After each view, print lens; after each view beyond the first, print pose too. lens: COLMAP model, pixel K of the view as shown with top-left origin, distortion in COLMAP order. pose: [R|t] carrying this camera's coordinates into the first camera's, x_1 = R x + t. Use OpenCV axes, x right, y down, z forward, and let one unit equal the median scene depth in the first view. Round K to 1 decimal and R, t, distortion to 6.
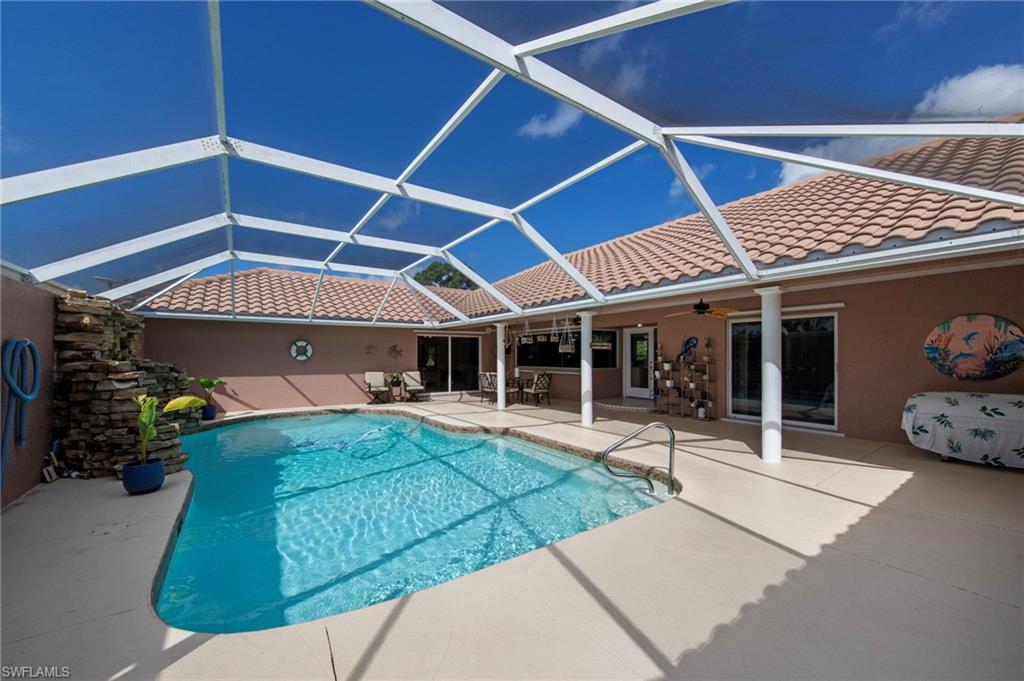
lens RADIAL K [[385.1, 0, 512.3], [0, 385.1, 350.9], [0, 0, 1]] dist [0.000550, 0.000021]
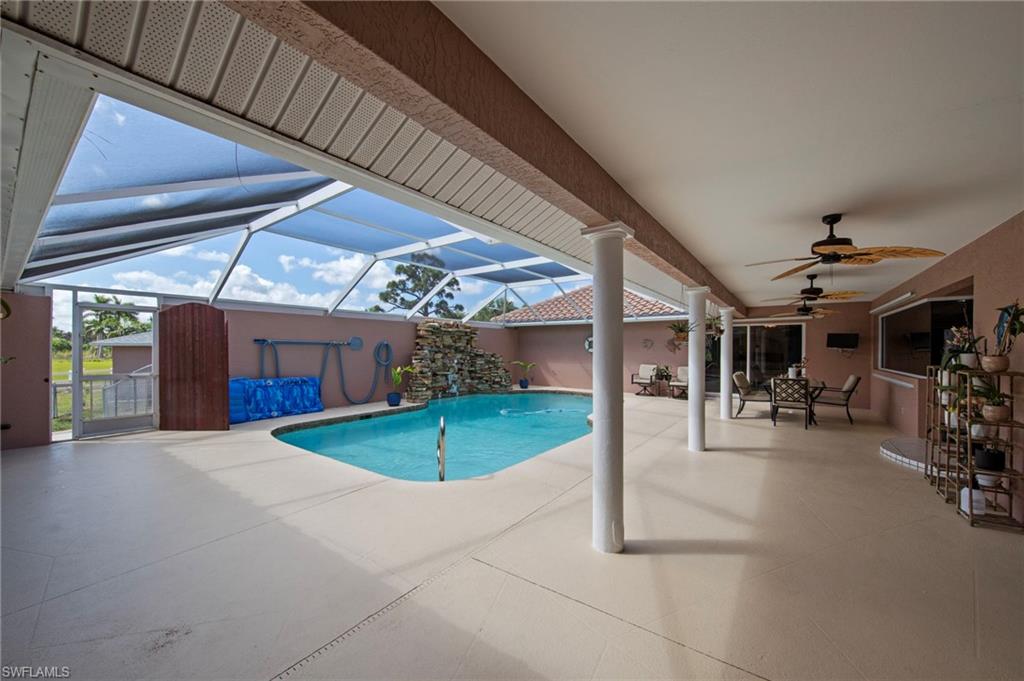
lens RADIAL K [[385.1, 0, 512.3], [0, 385.1, 350.9], [0, 0, 1]] dist [0.000550, 0.000021]
pose [[0.319299, 0.010002, -0.947601, 0.633863], [0.007690, 0.999884, 0.013145, 0.001295], [0.947623, -0.011484, 0.319185, 0.395467]]
